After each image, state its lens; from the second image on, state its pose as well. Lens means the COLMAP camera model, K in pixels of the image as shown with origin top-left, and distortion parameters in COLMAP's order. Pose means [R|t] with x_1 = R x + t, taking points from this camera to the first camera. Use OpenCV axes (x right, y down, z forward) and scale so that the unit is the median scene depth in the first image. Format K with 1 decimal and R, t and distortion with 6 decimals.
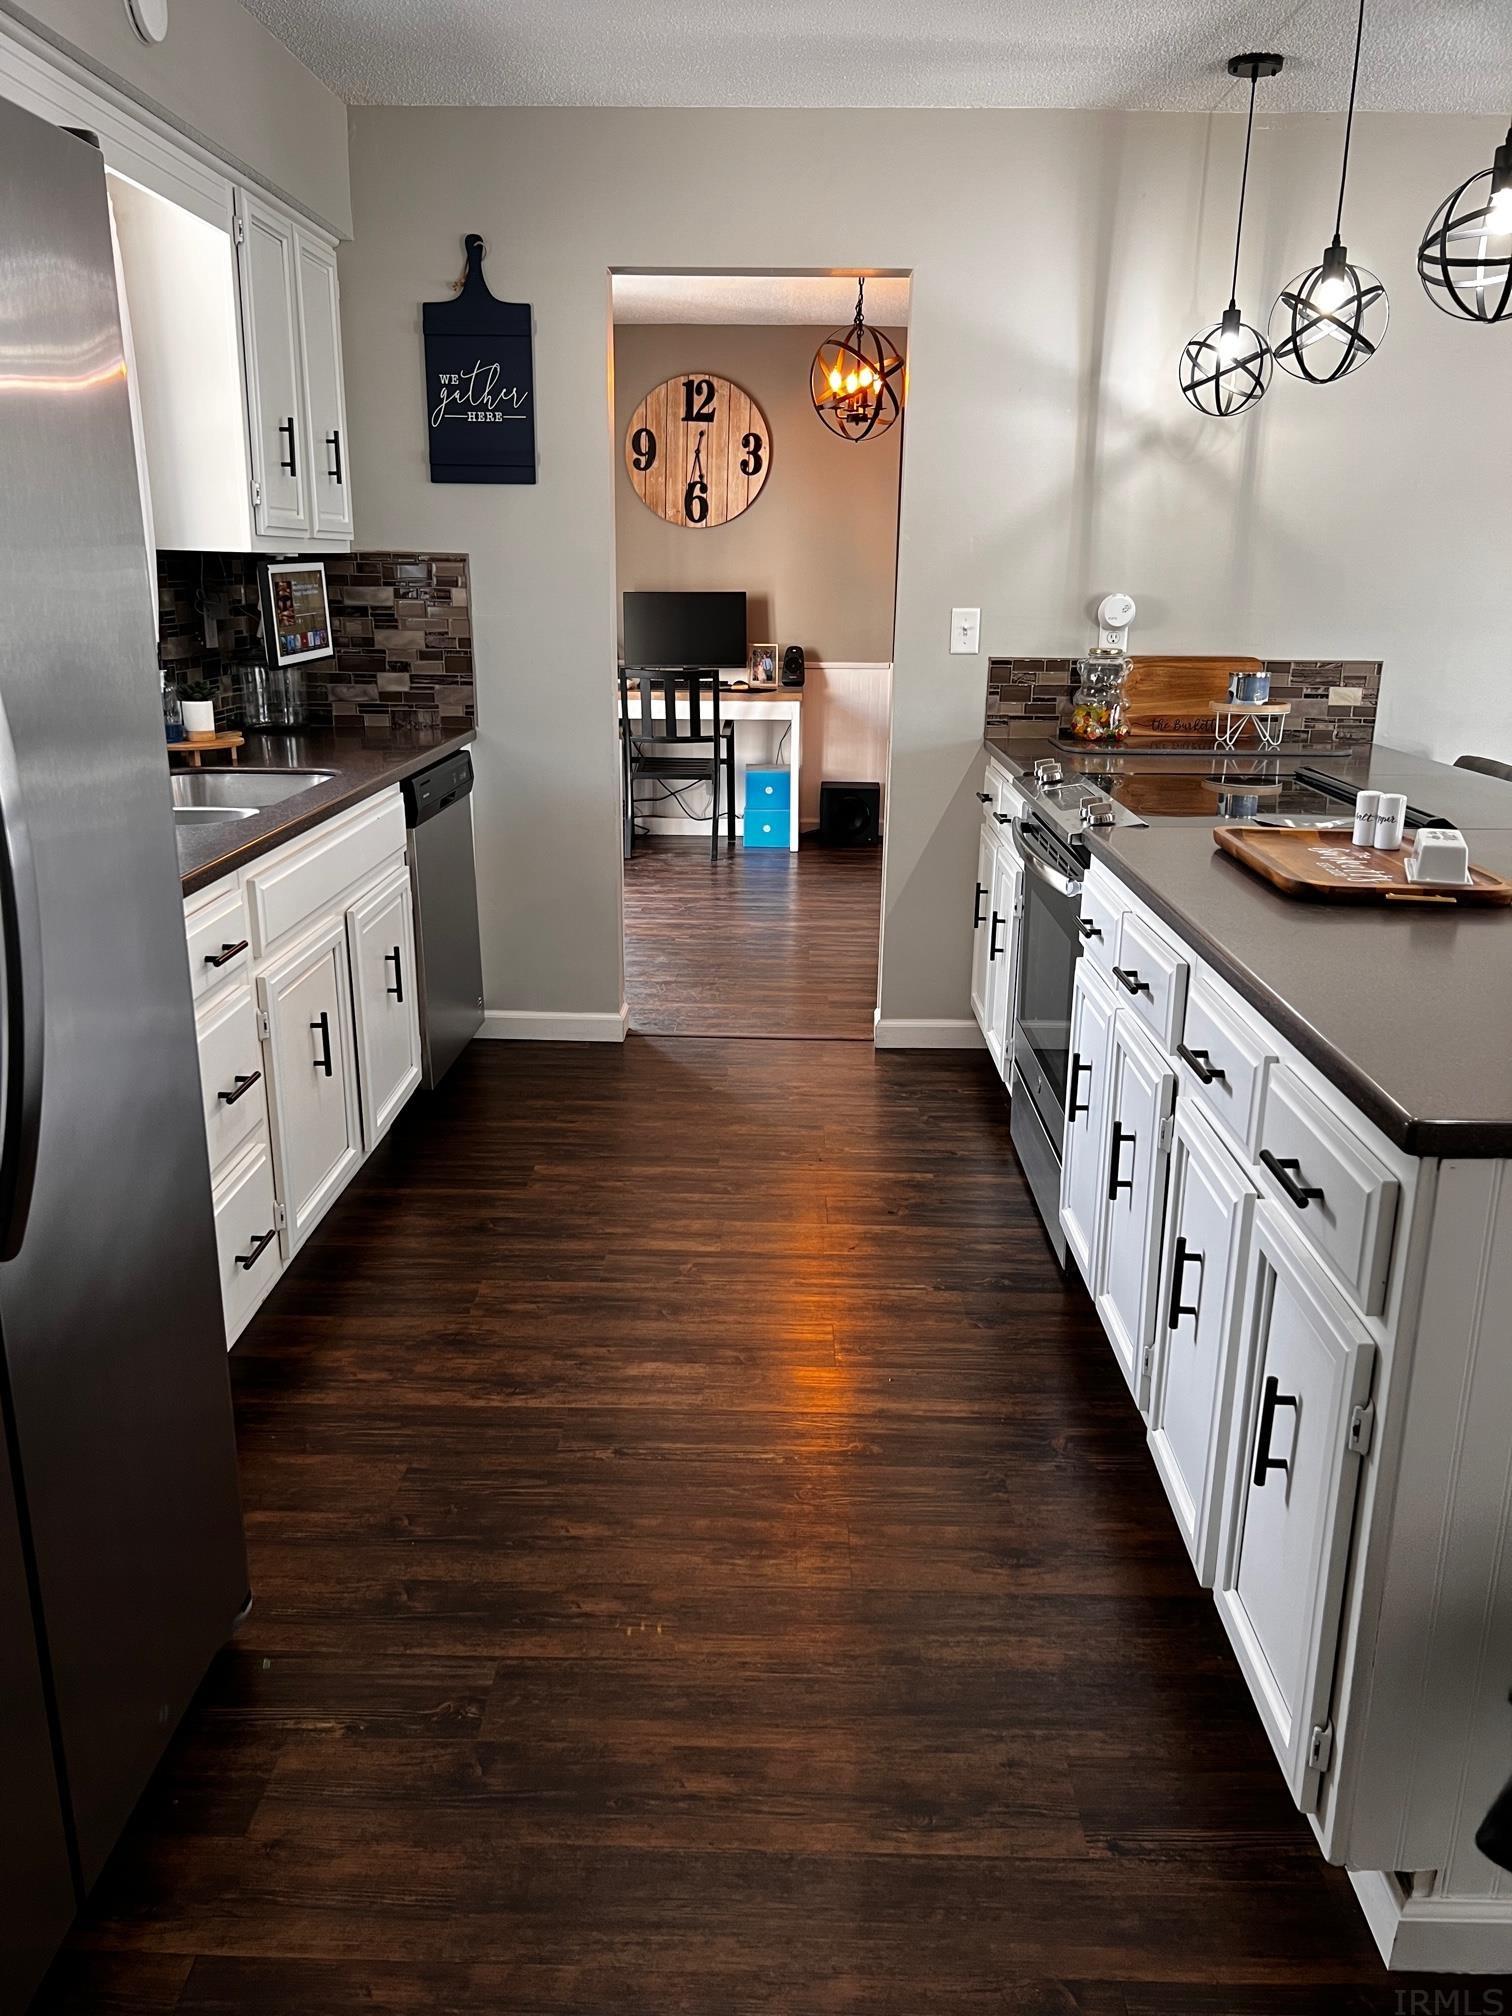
lens RADIAL K [[1528.9, 0, 752.2], [0, 1528.9, 1022.5], [0, 0, 1]] dist [0.059682, -0.077018]
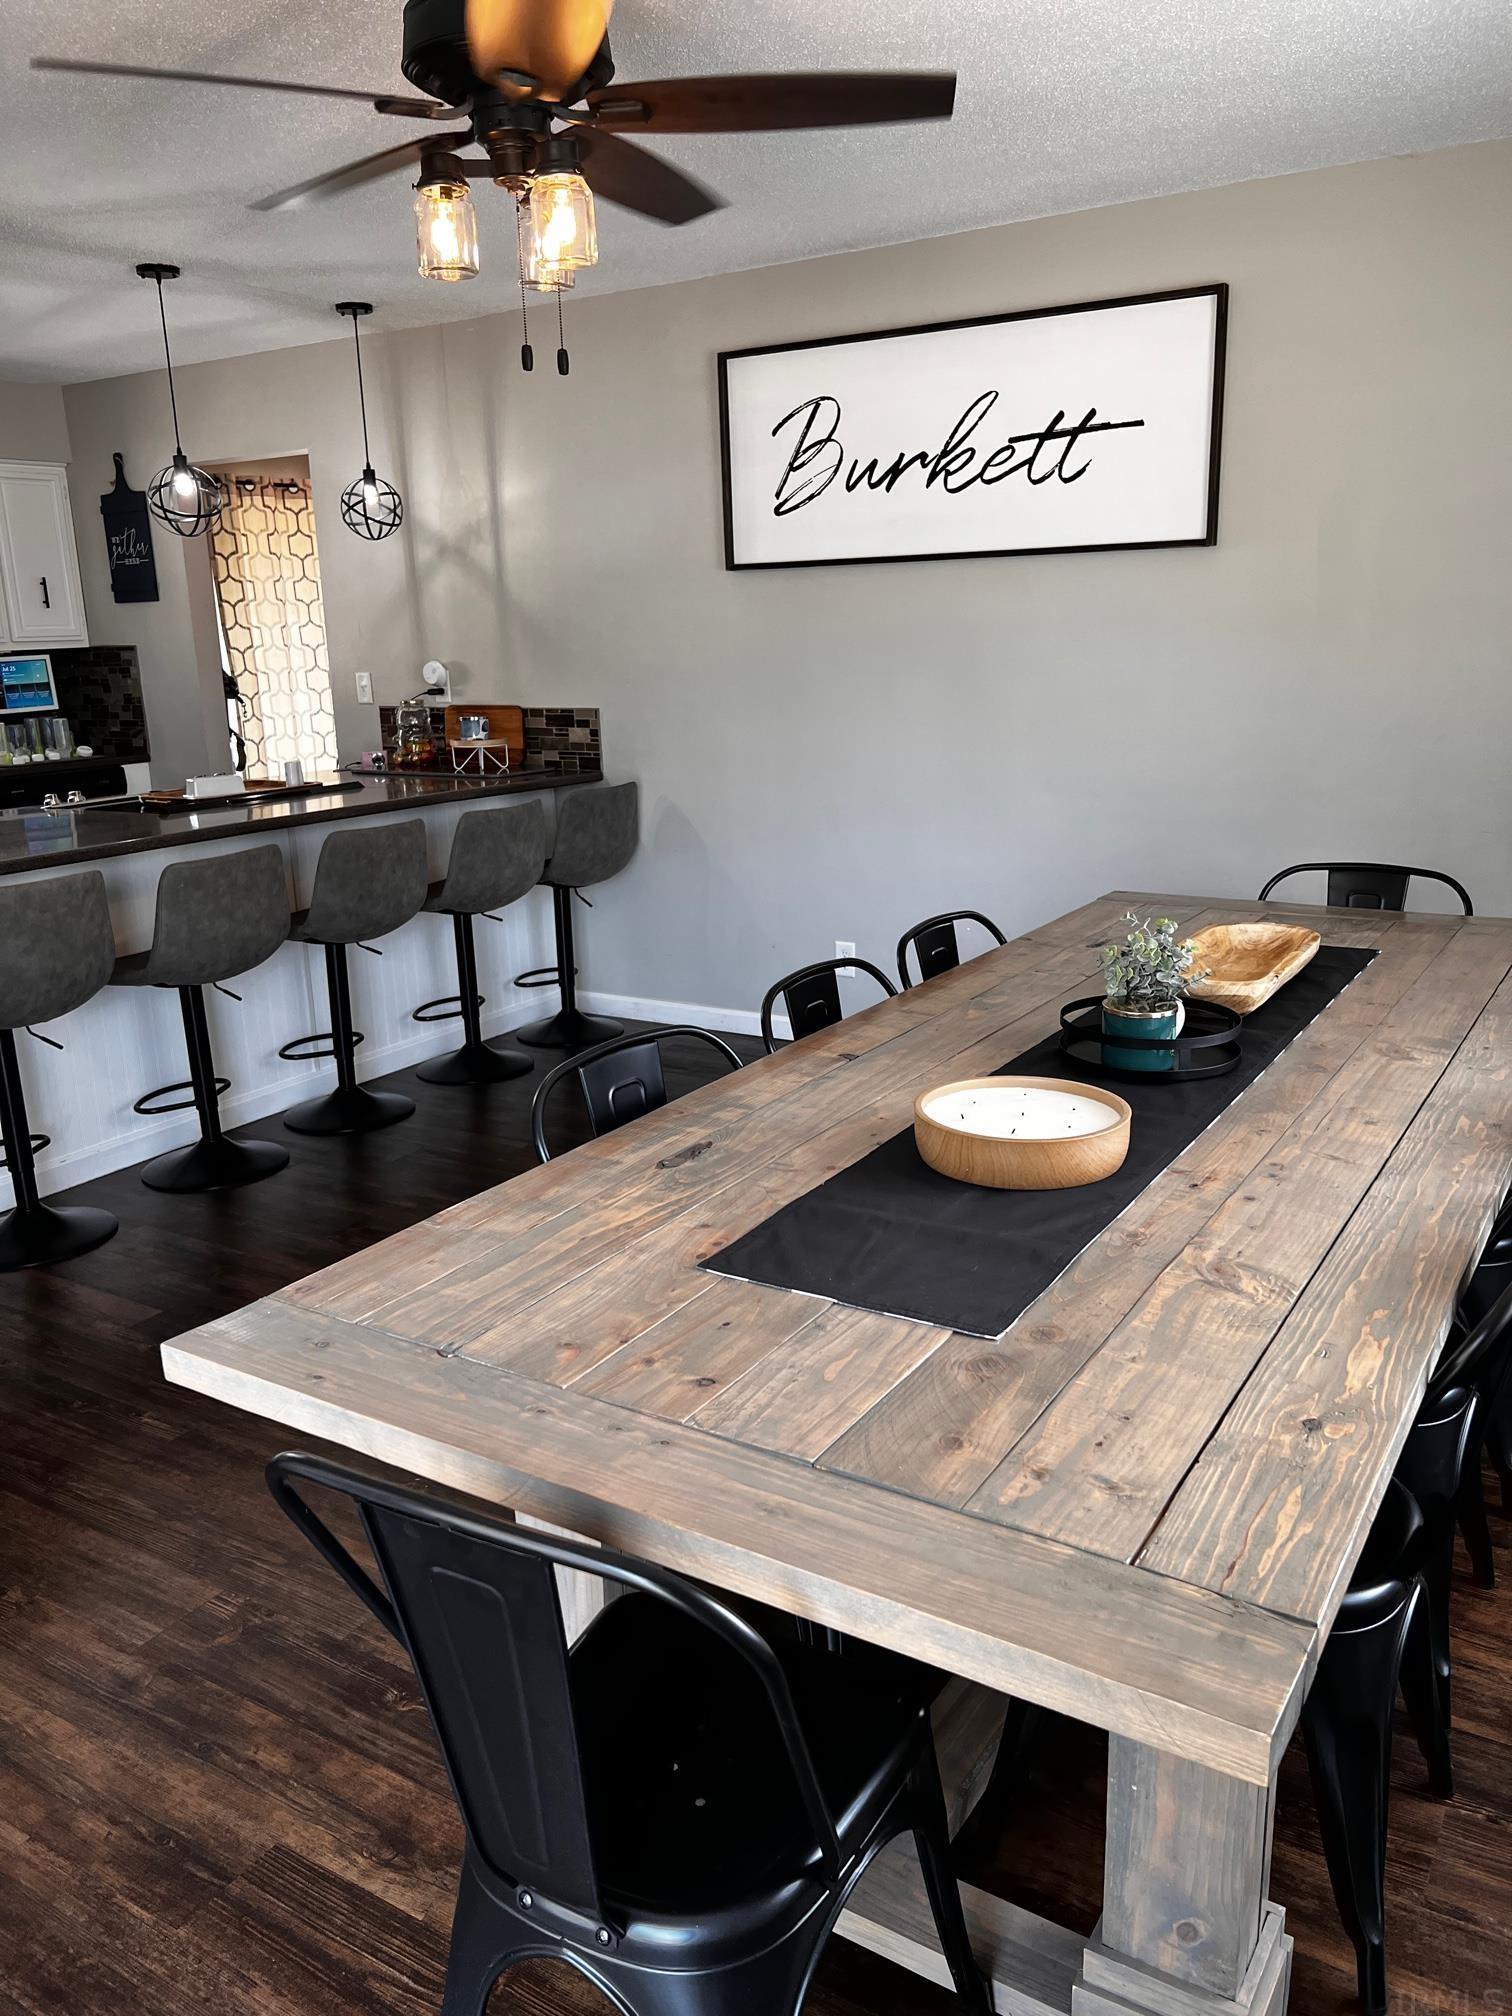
lens RADIAL K [[1528.9, 0, 752.2], [0, 1528.9, 1022.5], [0, 0, 1]] dist [0.059682, -0.077018]
pose [[0.856842, 0.092019, -0.507300, 1.199857], [-0.109416, 0.993986, -0.004507, 0.021032], [0.503835, 0.059369, 0.861757, -0.032559]]
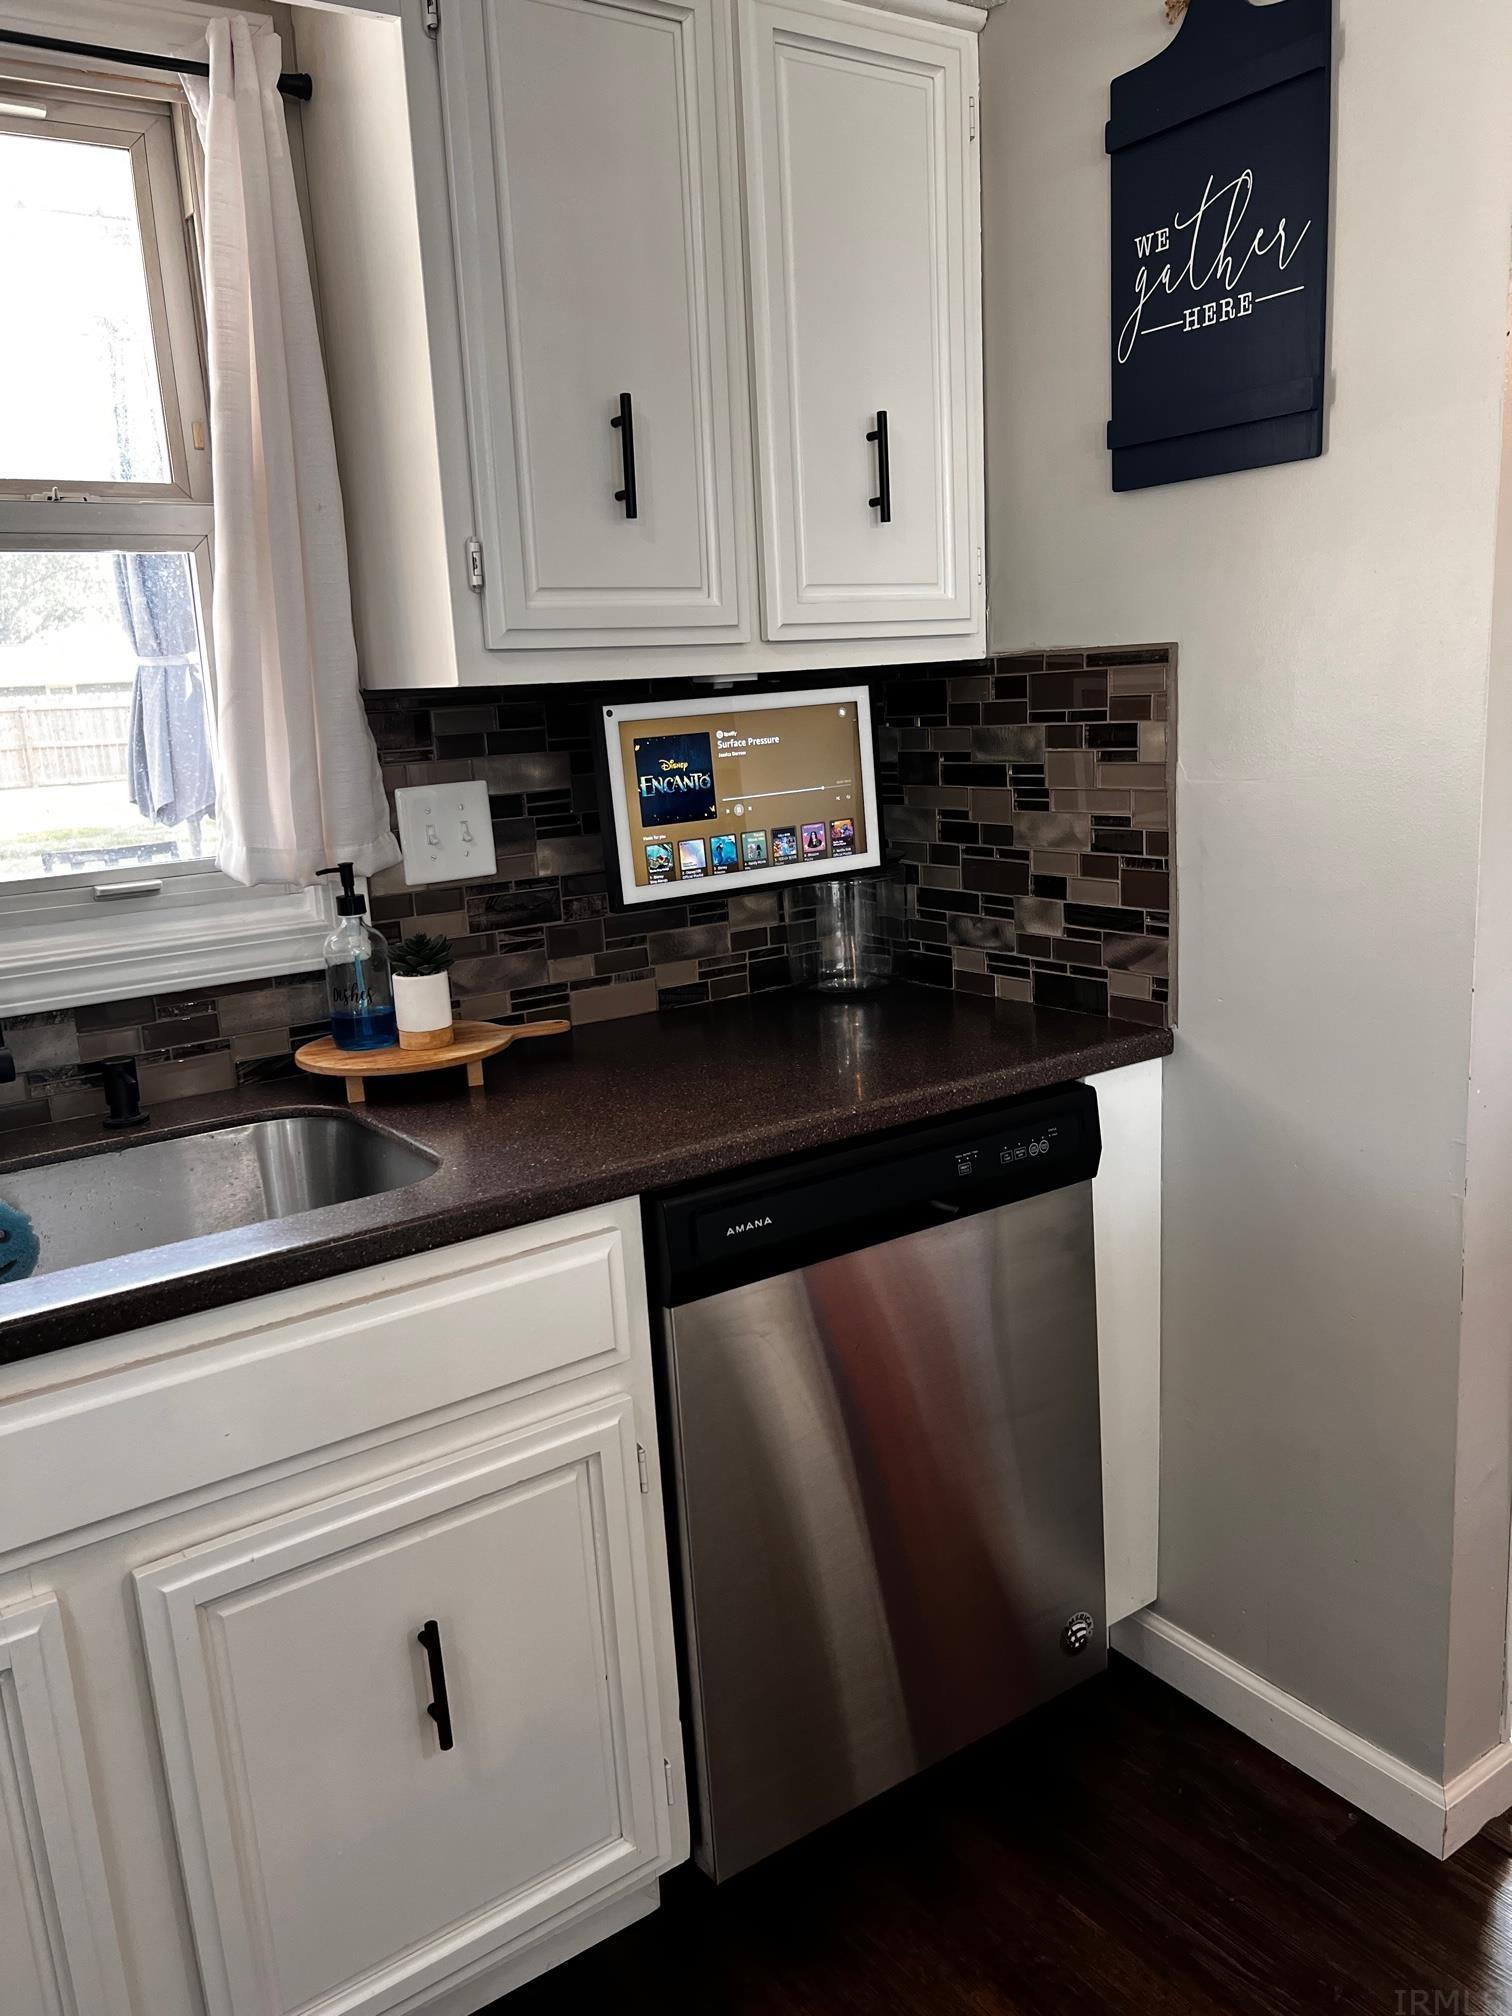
lens RADIAL K [[1528.9, 0, 752.2], [0, 1528.9, 1022.5], [0, 0, 1]] dist [0.059682, -0.077018]
pose [[0.589342, 0.128047, -0.797672, 0.102631], [-0.173043, 0.984452, 0.030181, -0.190673], [0.789134, 0.120245, 0.602336, 0.653850]]
